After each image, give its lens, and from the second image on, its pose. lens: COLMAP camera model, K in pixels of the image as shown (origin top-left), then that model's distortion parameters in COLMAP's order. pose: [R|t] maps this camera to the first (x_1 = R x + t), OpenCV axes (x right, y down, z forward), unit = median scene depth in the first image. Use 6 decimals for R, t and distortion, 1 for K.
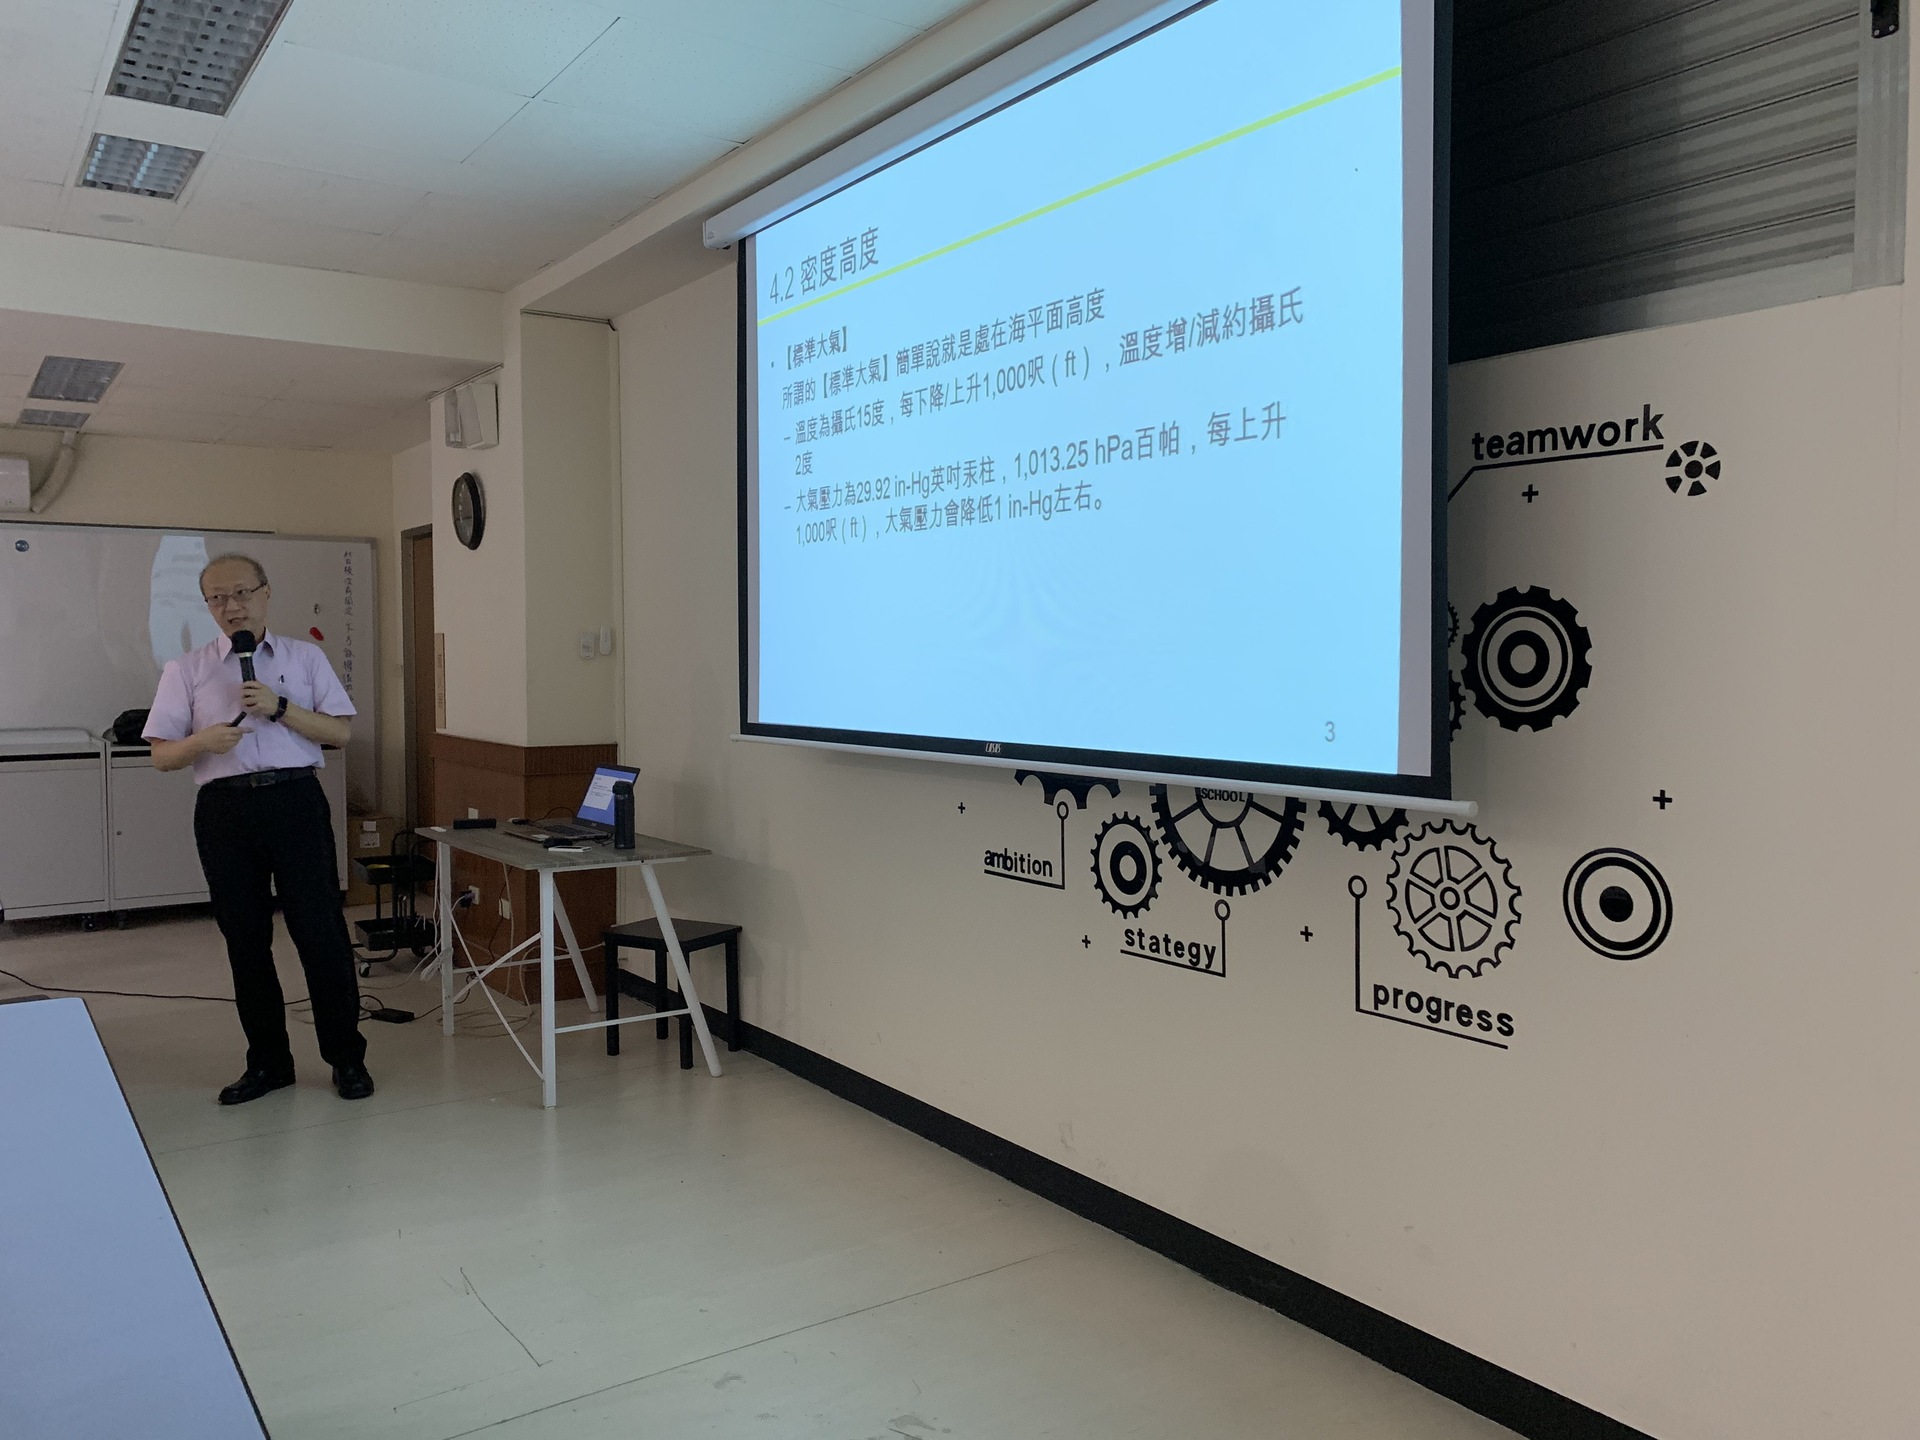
lens RADIAL K [[1480.5, 0, 959.5], [0, 1480.5, 718.4], [0, 0, 1]] dist [-0.048519, -0.002172]
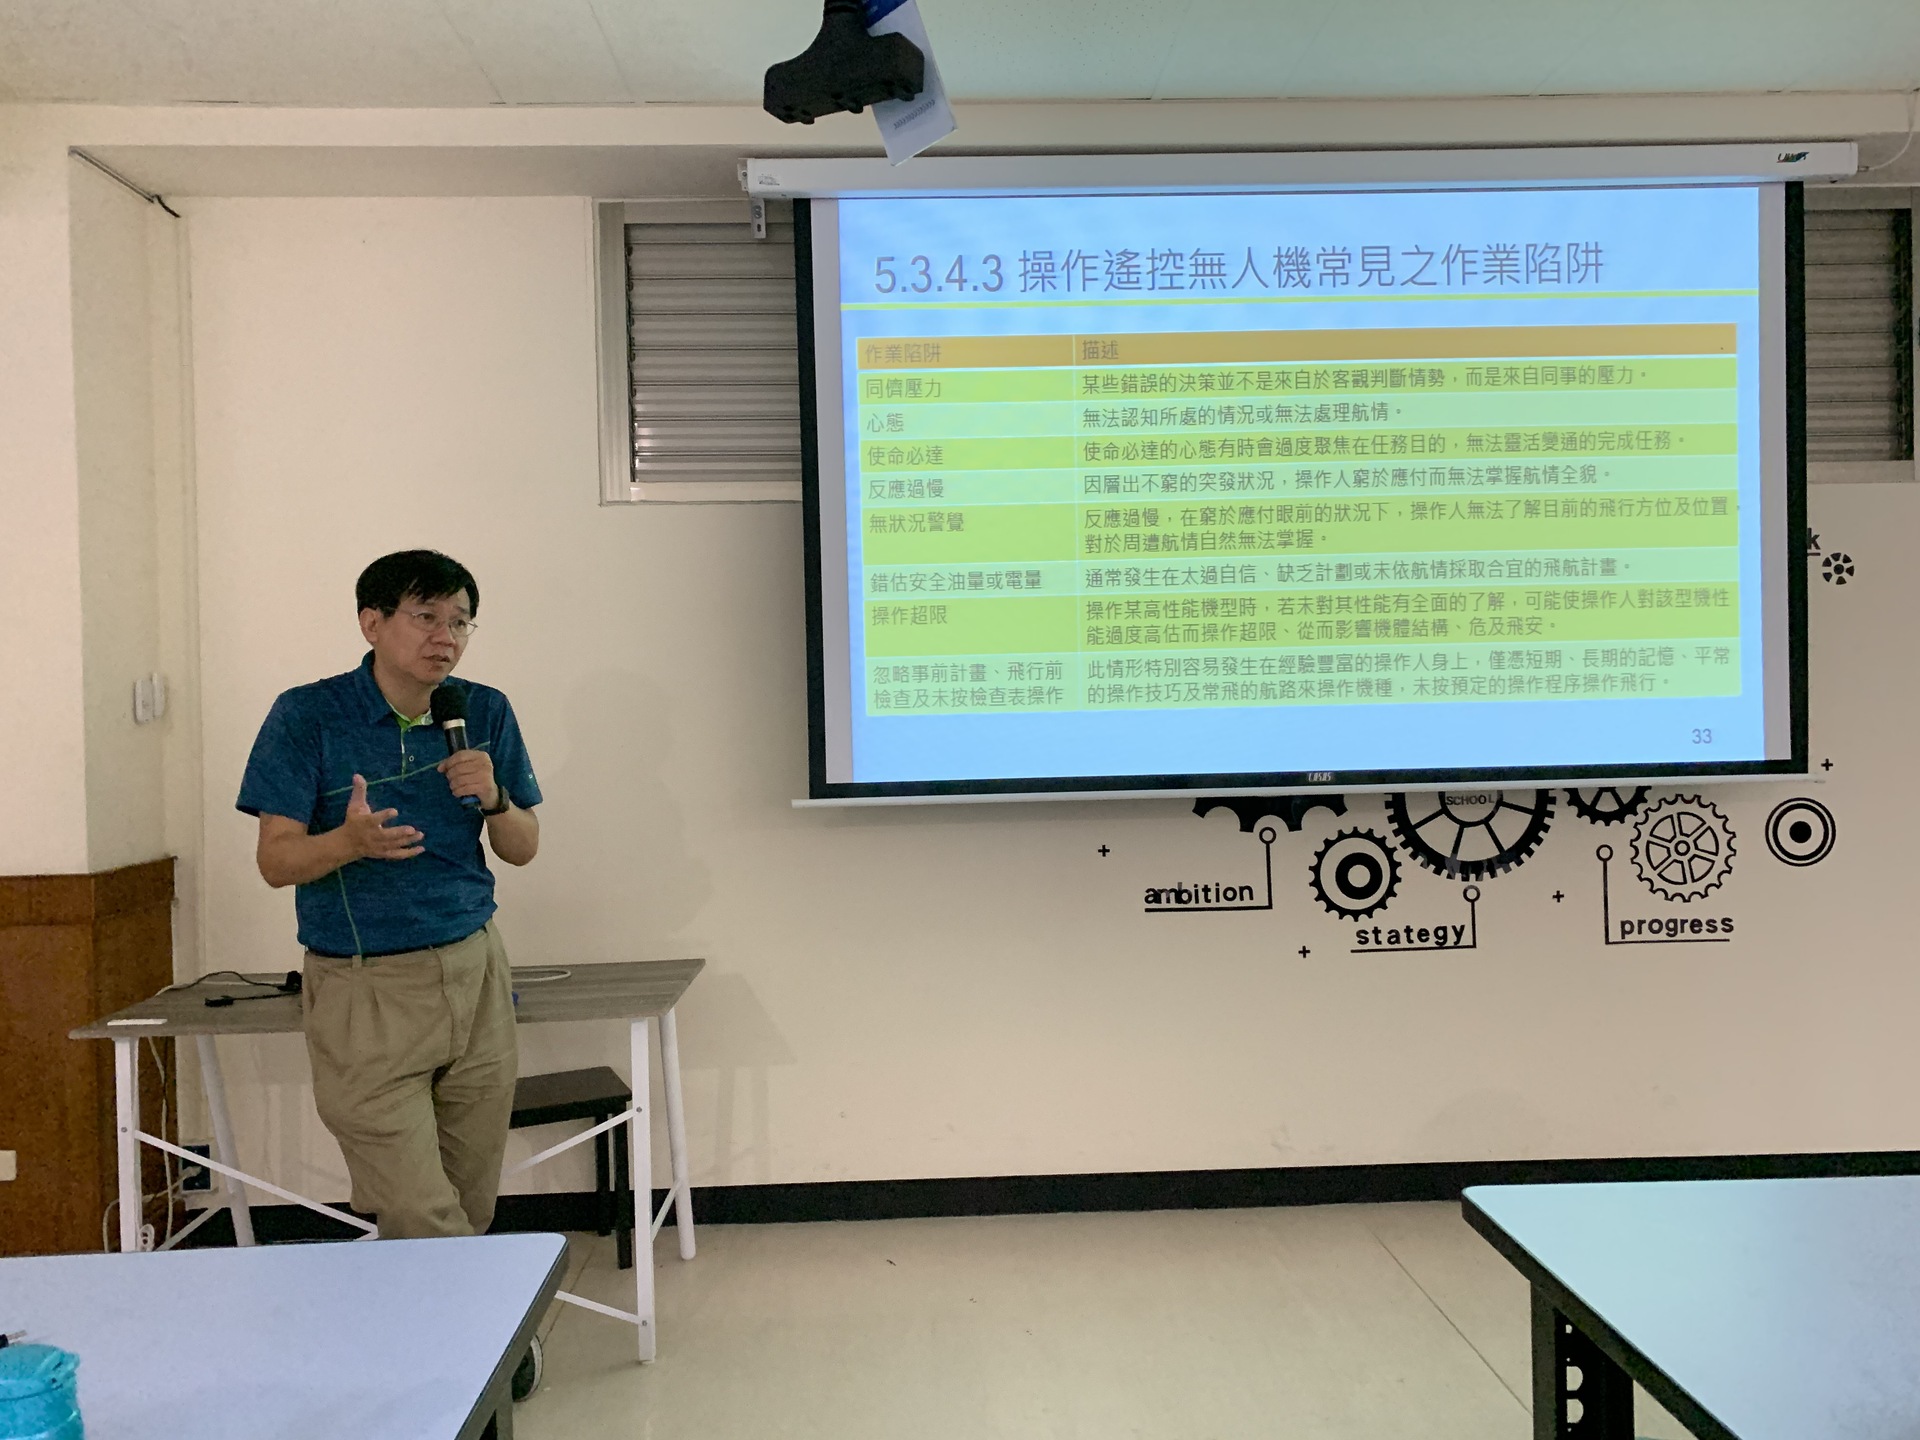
lens RADIAL K [[1480.5, 0, 957.2], [0, 1480.5, 716.3], [0, 0, 1]] dist [-0.048519, -0.002172]
pose [[0.543684, -0.025228, 0.838911, -1.146708], [0.057714, 0.998306, -0.007381, -0.035194], [-0.837303, 0.052430, 0.544219, 0.728992]]
